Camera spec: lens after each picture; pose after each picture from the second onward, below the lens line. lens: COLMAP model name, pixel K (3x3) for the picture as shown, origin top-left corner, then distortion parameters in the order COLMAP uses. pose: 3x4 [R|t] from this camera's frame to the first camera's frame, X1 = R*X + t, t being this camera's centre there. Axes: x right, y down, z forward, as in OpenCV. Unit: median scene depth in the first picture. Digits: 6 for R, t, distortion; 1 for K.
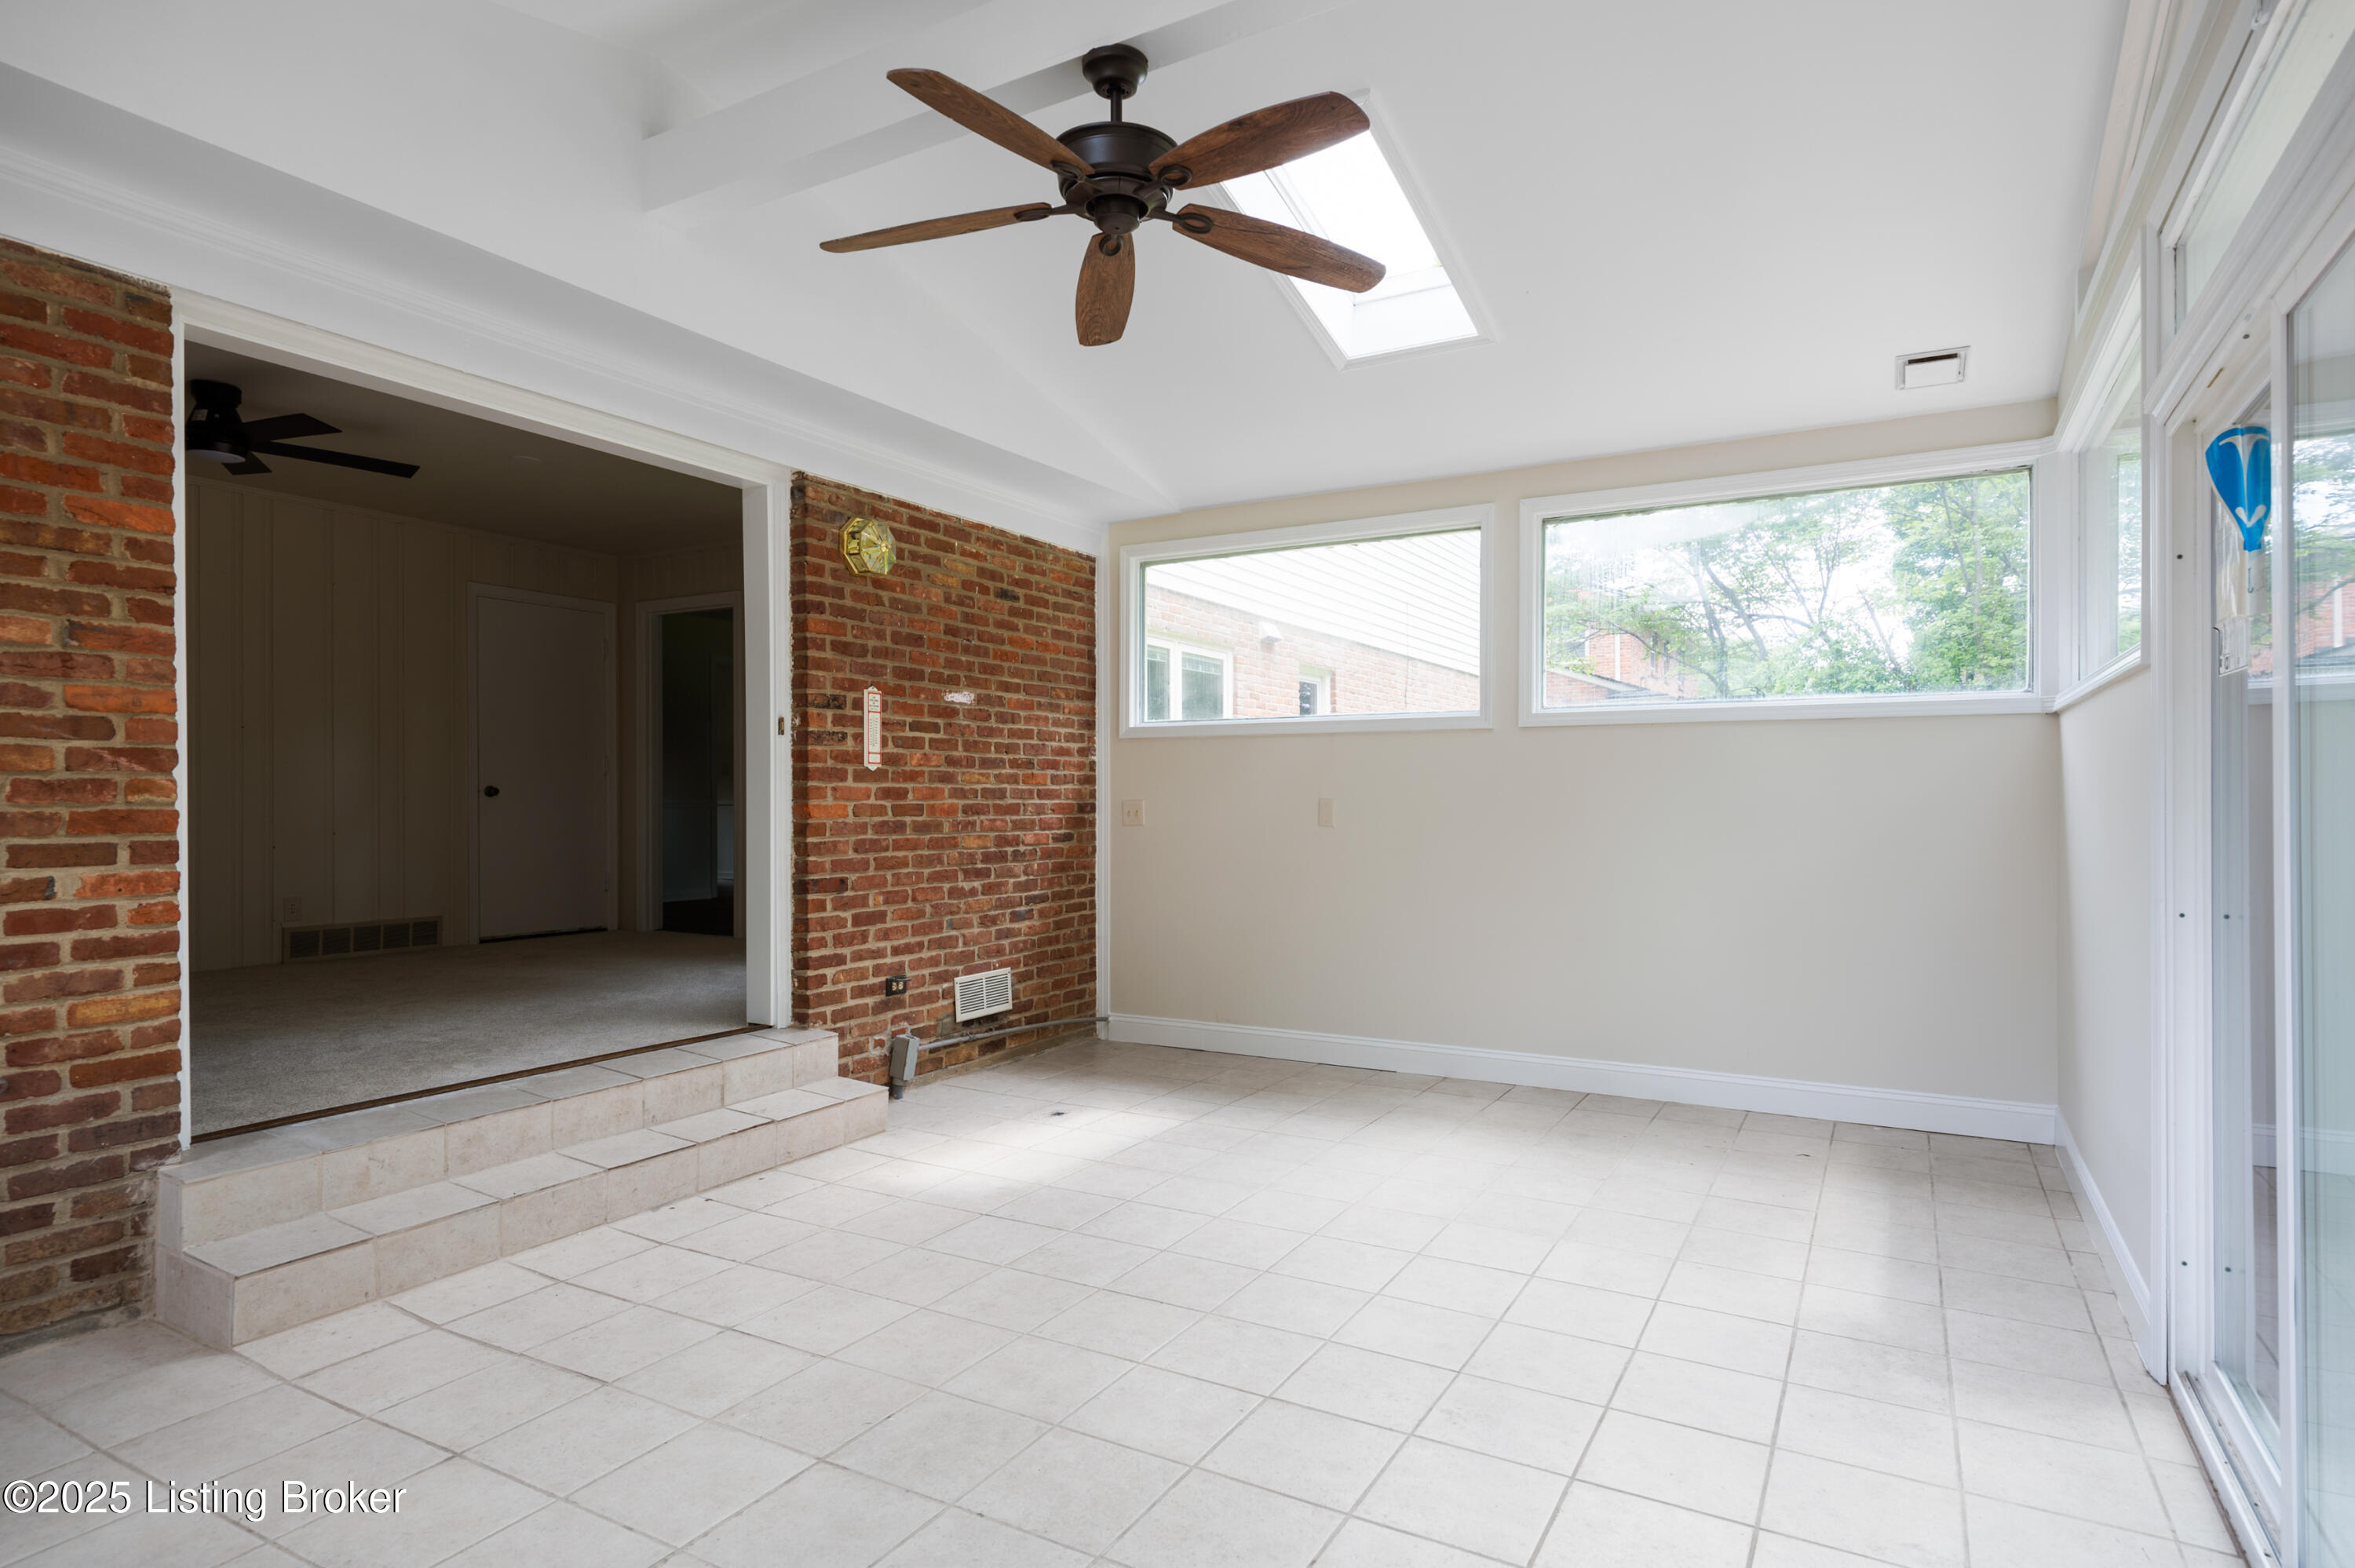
lens RADIAL K [[1252.1, 0, 1177.5], [0, 1252.1, 784.0], [0, 0, 1]] dist [-0.020181, -0.000145]
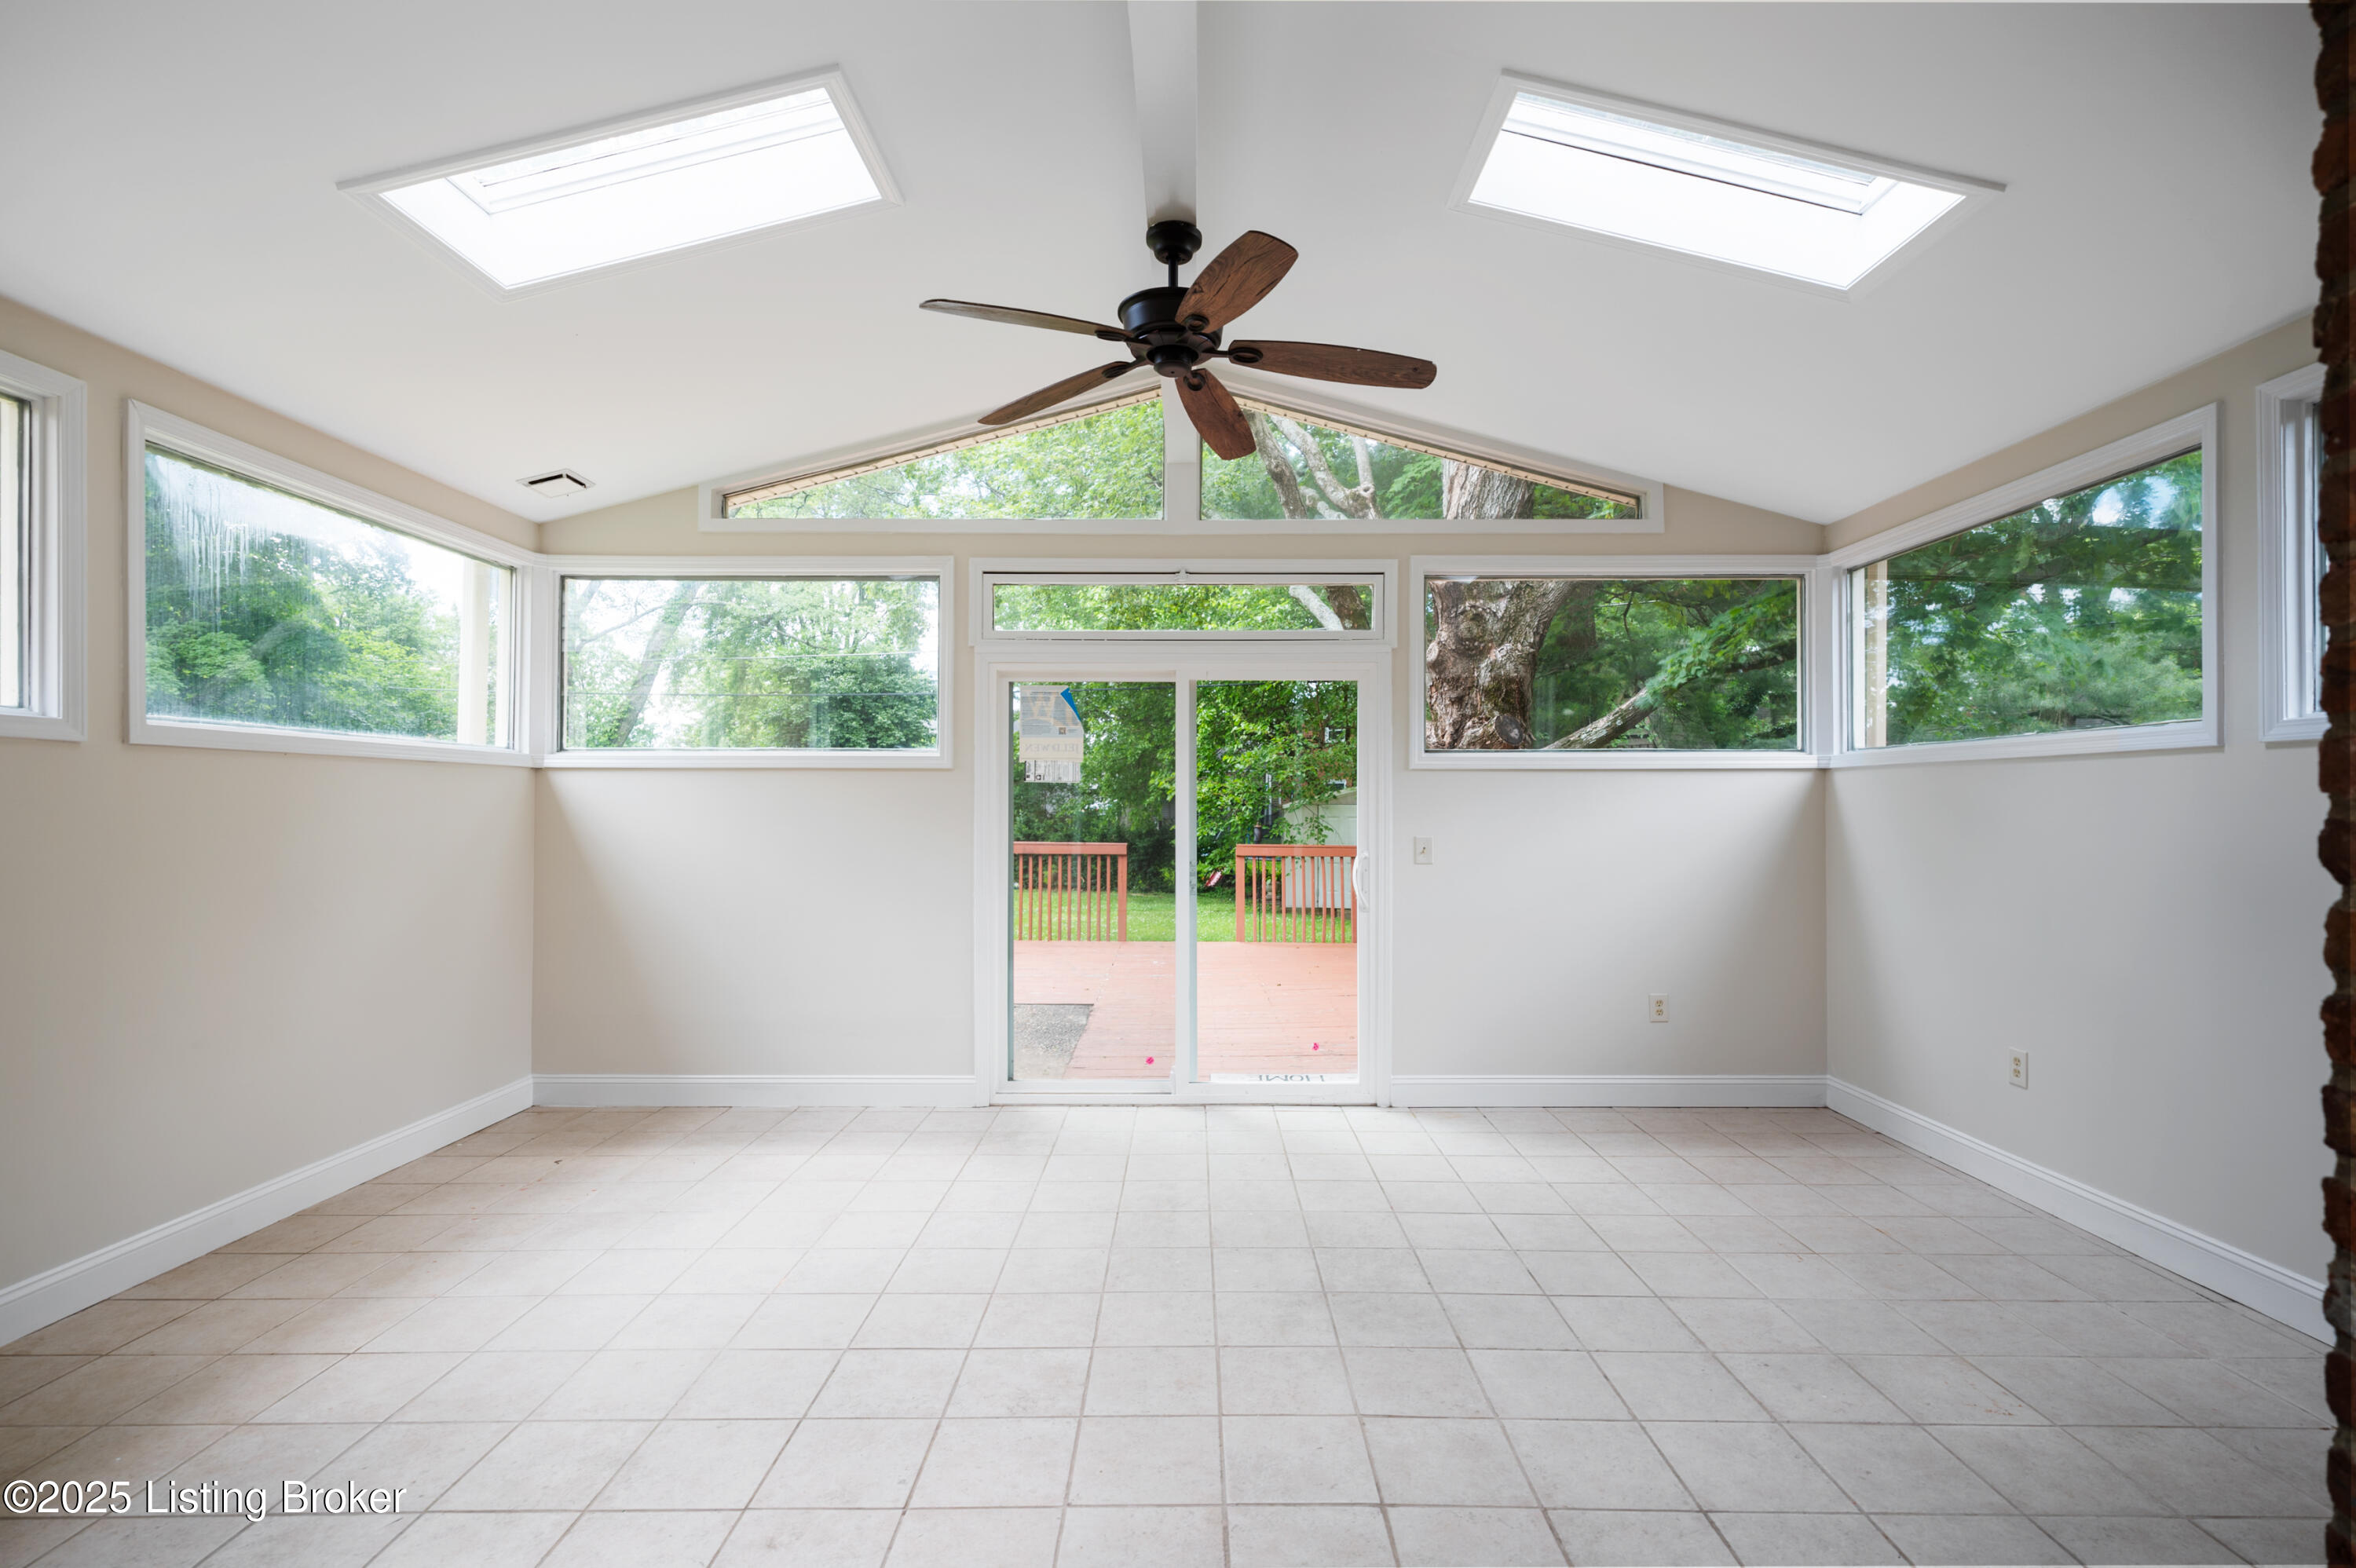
lens RADIAL K [[1074.1, 0, 1213.1], [0, 1074.1, 784.1], [0, 0, 1]] dist [0.001963, 0.000303]
pose [[-0.513049, 0.013734, 0.858250, -0.918740], [-0.015761, 0.999553, -0.025416, -0.035692], [-0.858215, -0.026566, -0.512603, 1.457312]]
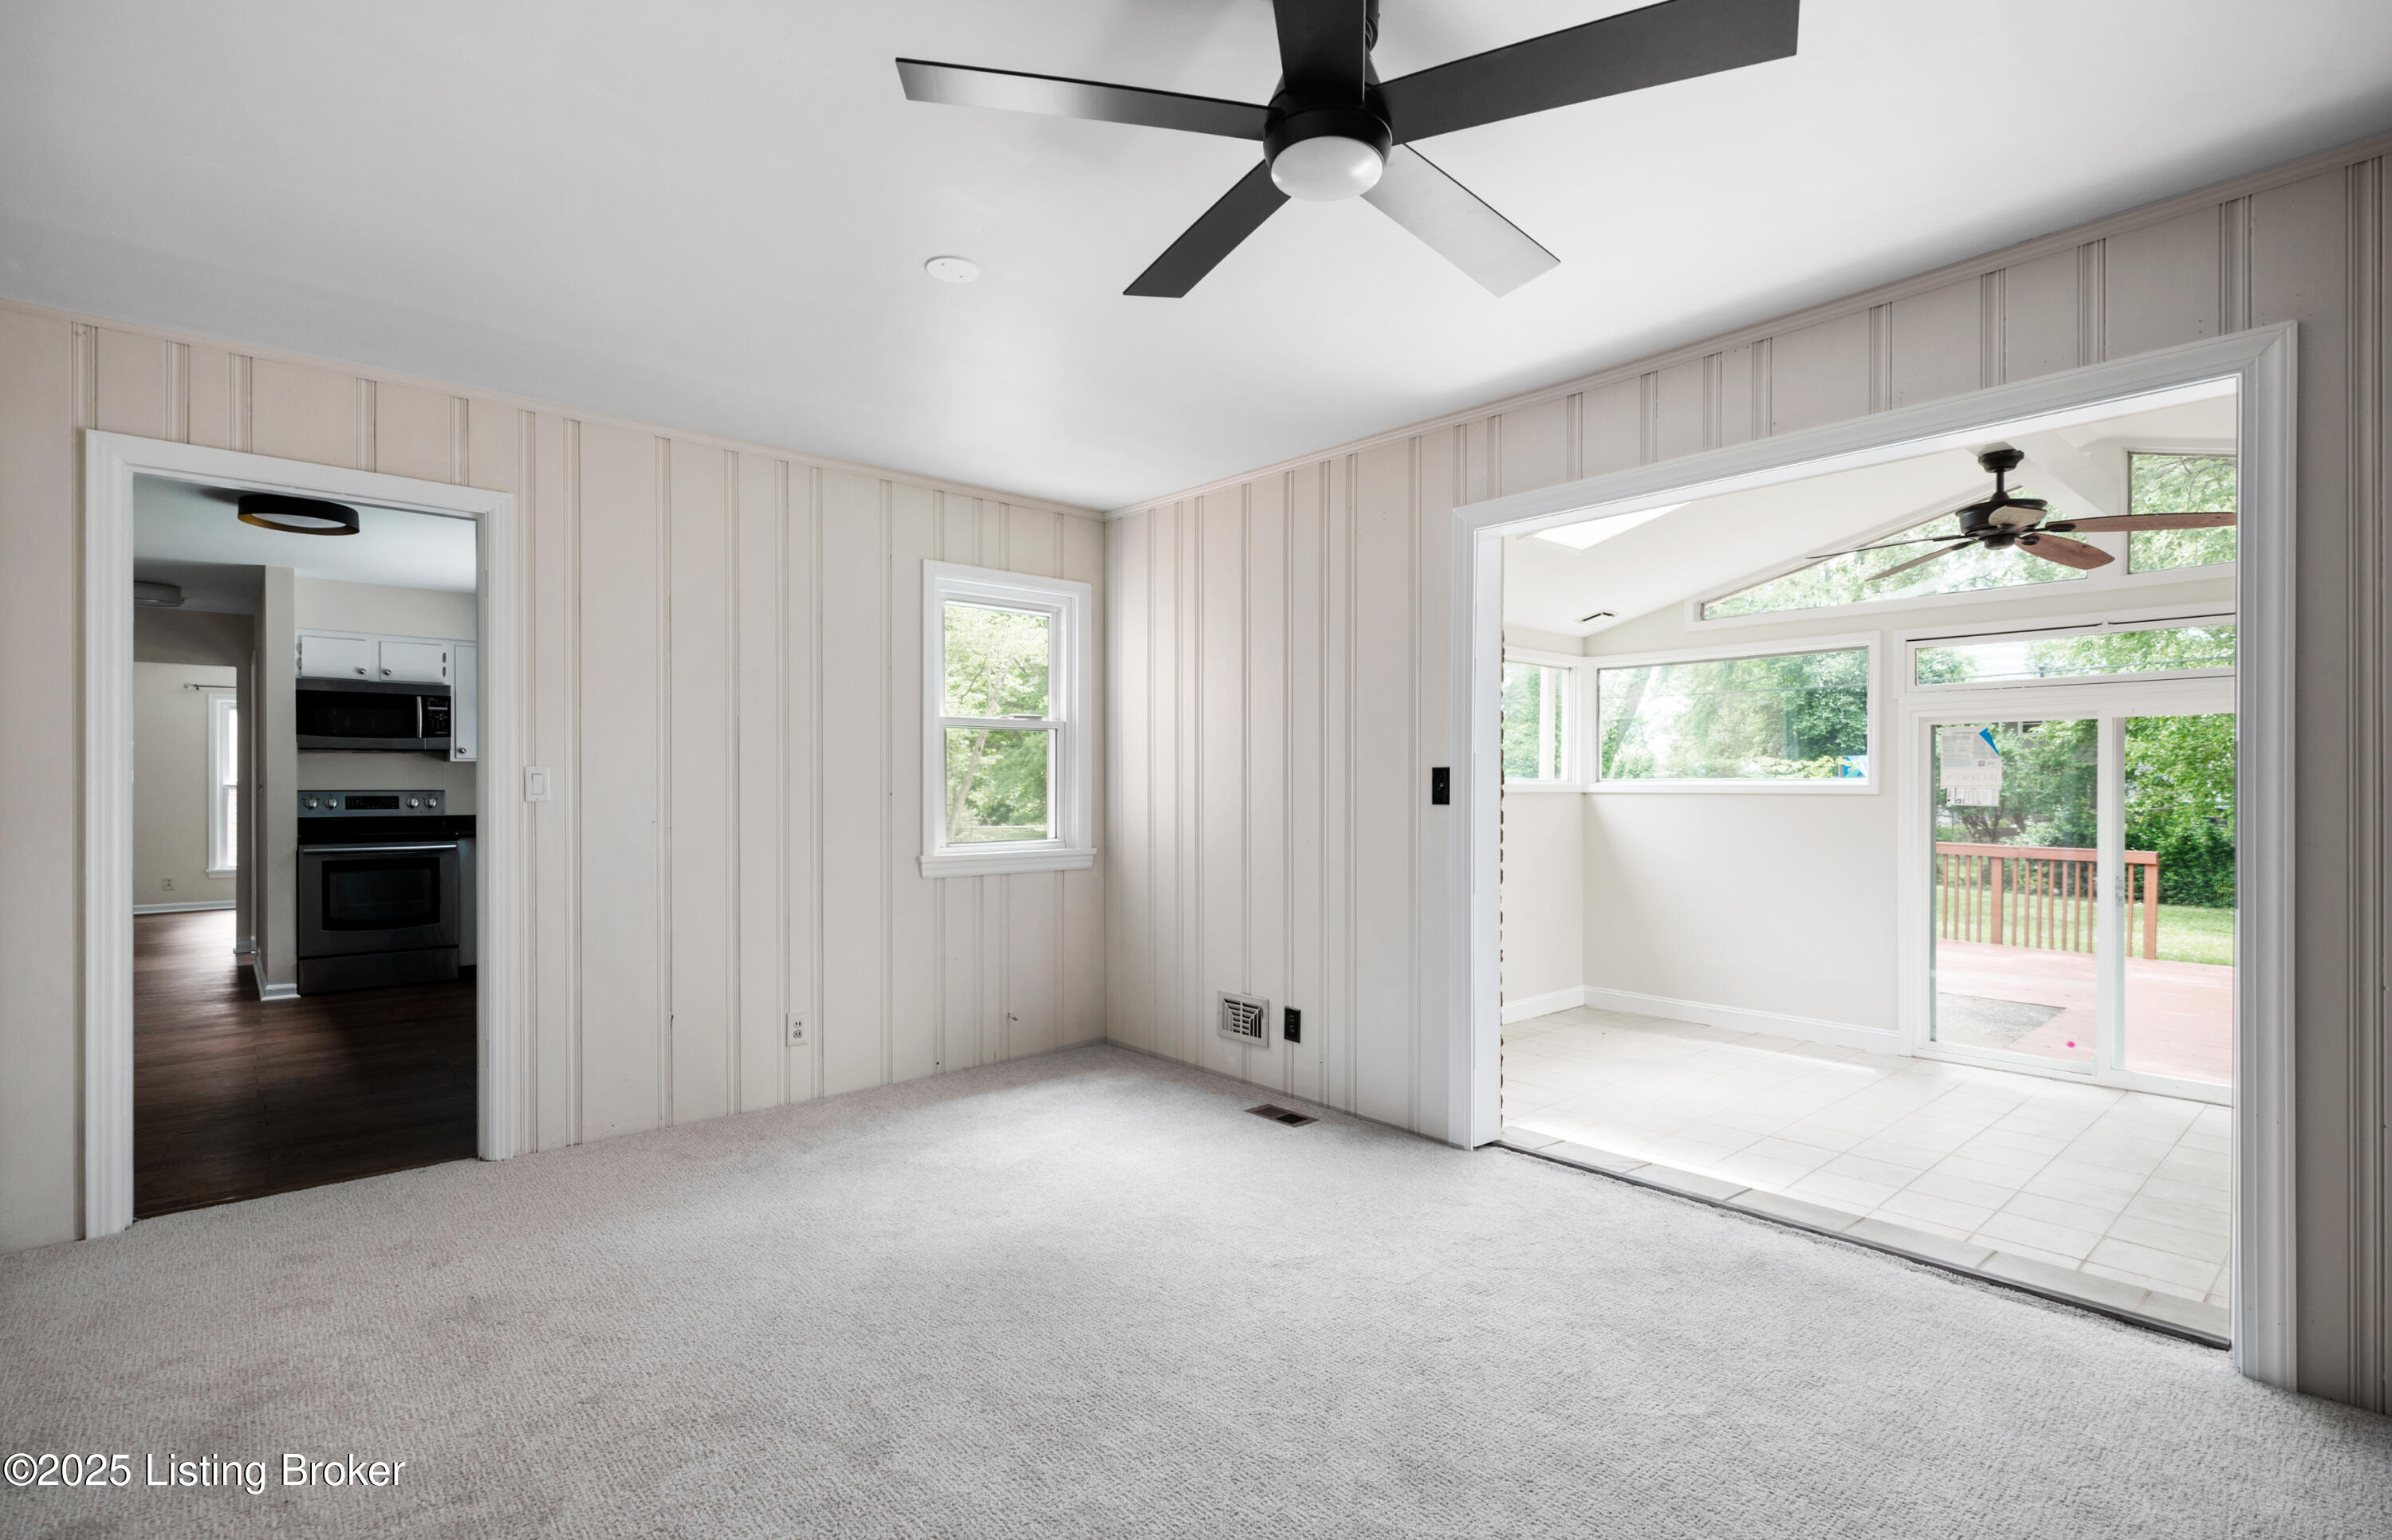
lens RADIAL K [[1106.8, 0, 1204.2], [0, 1106.8, 790.6], [0, 0, 1]] dist [0.014823, 0.000120]
pose [[0.314244, -0.004268, 0.949333, -1.882472], [-0.013743, 0.999865, 0.009044, -0.108904], [-0.949243, -0.015889, 0.314143, 1.540919]]
